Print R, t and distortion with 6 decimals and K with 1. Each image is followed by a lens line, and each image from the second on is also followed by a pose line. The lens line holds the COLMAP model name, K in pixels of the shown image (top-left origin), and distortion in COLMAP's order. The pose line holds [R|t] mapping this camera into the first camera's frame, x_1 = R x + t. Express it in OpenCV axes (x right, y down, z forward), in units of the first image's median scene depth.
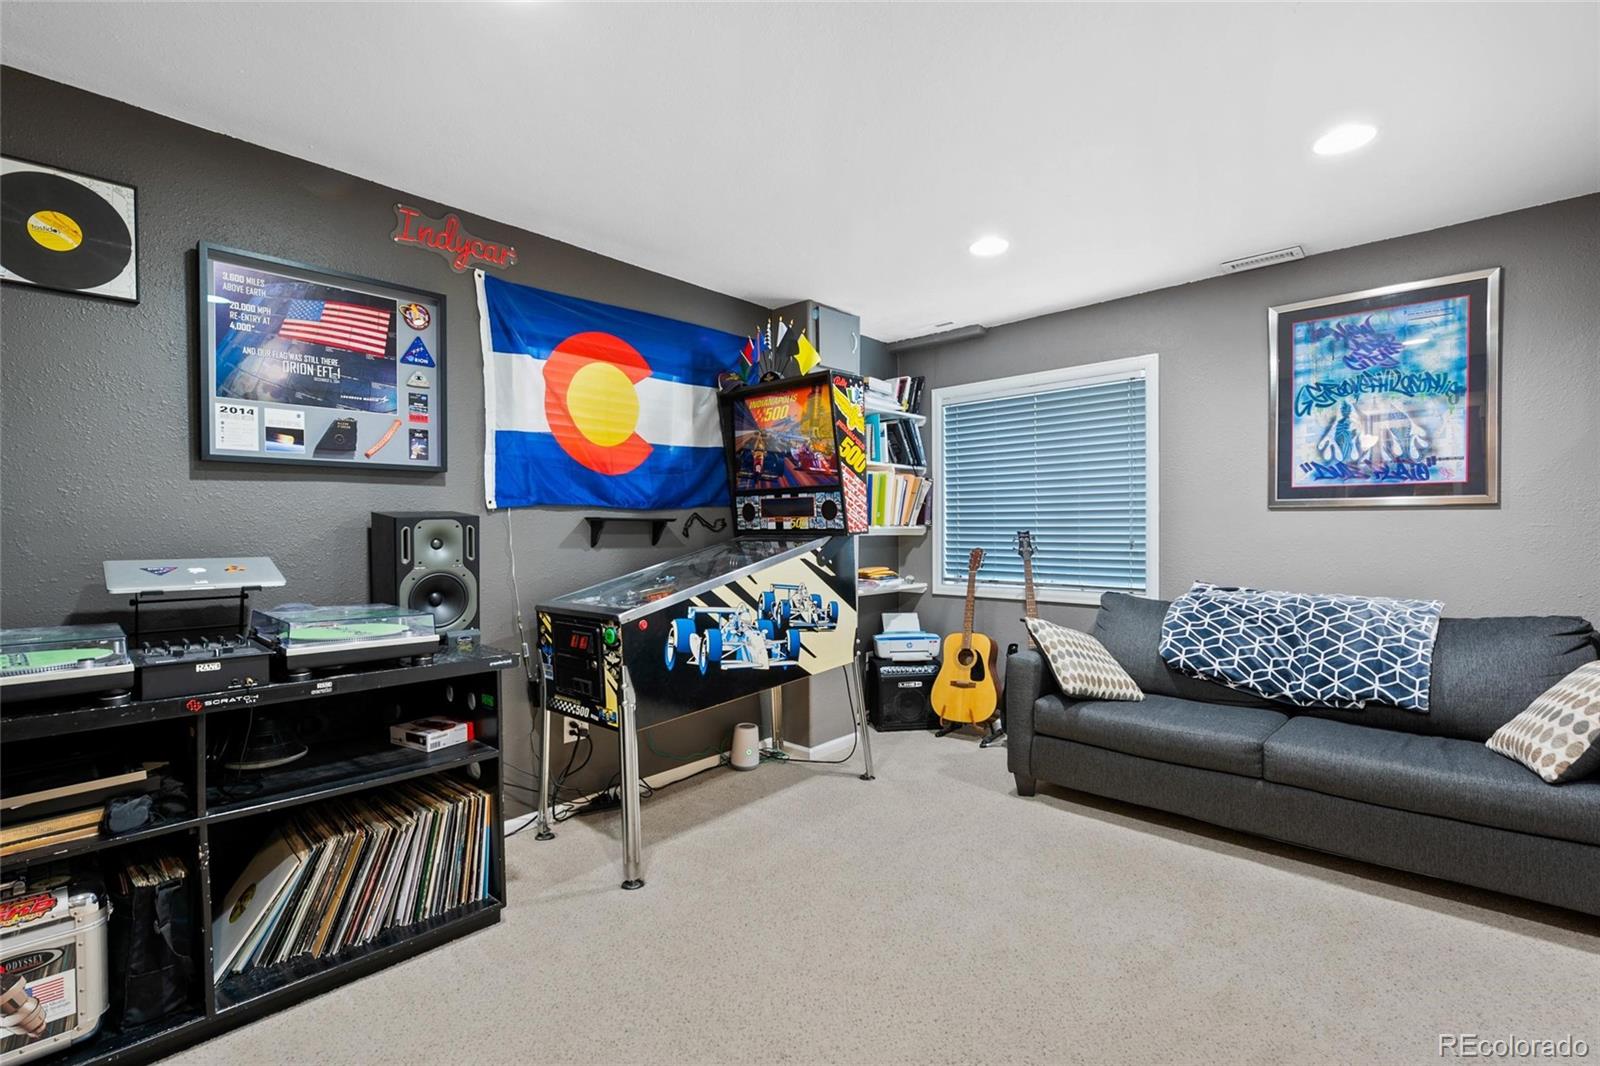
lens RADIAL K [[735.4, 0, 796.7], [0, 735.4, 534.6], [0, 0, 1]] dist [-0.000855, -0.000570]
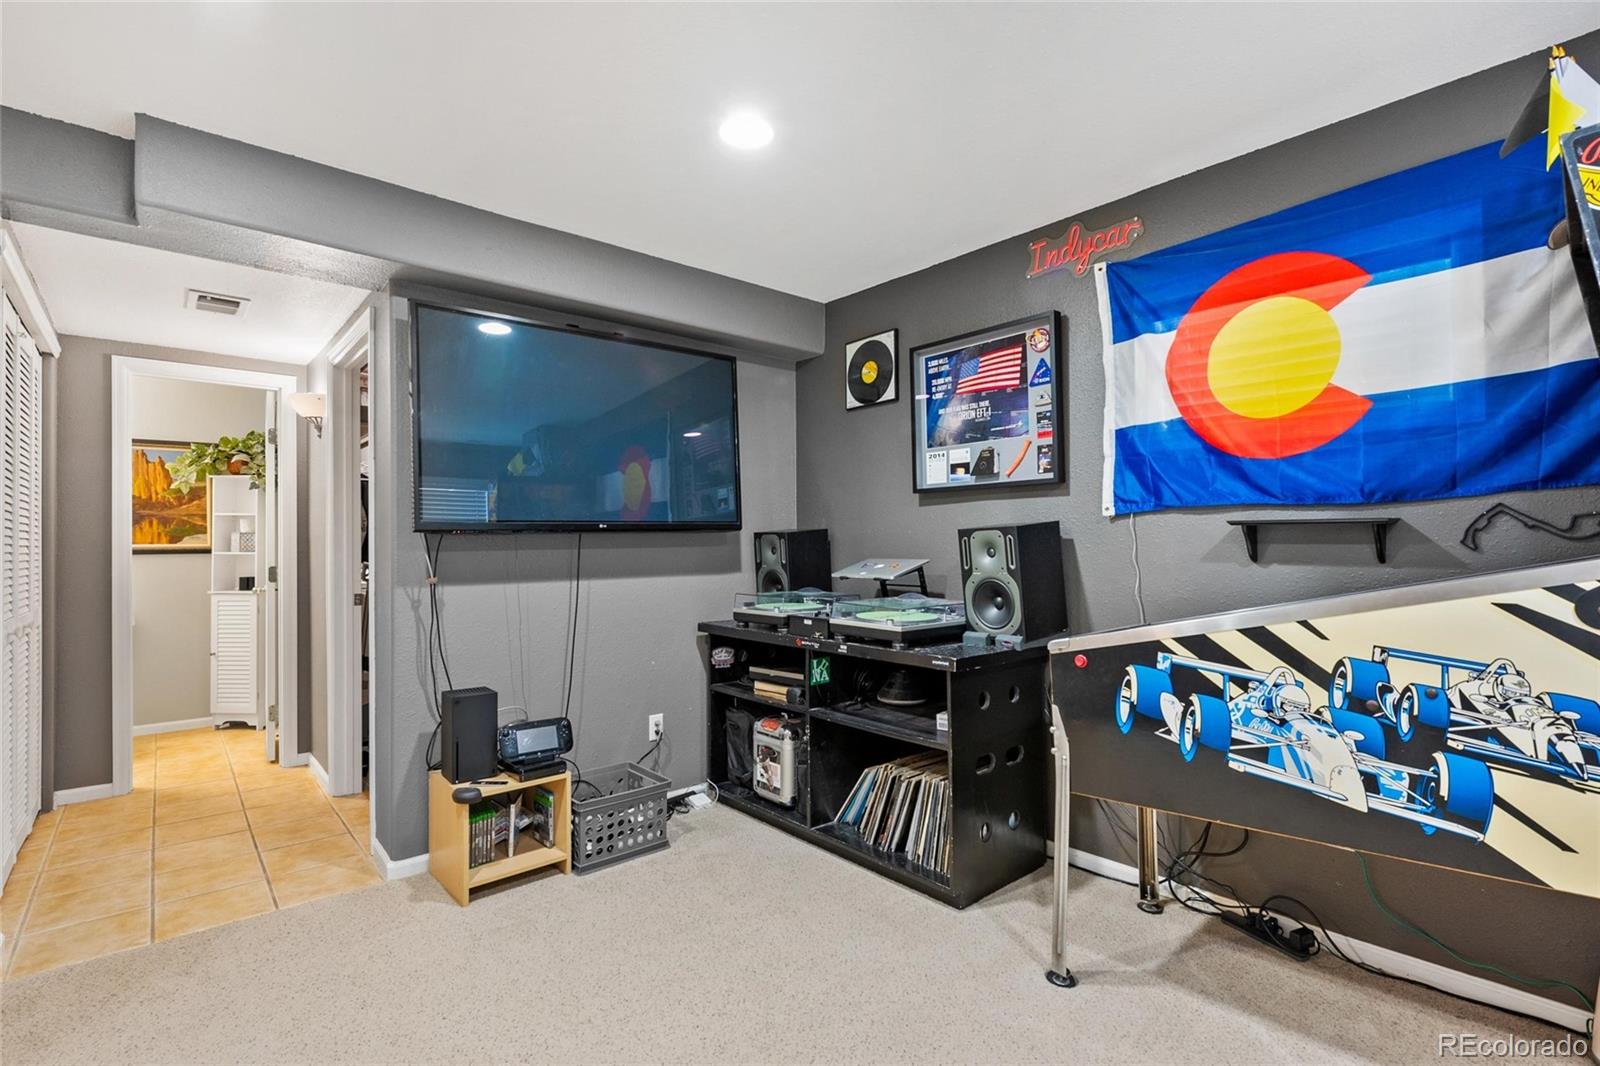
lens RADIAL K [[735.4, 0, 796.3], [0, 735.4, 537.1], [0, 0, 1]] dist [-0.000855, -0.000570]
pose [[-0.111181, -0.002491, -0.993797, 0.555164], [0.001541, 0.999995, -0.002679, -0.006782], [0.993799, -0.001830, -0.111176, 0.725922]]
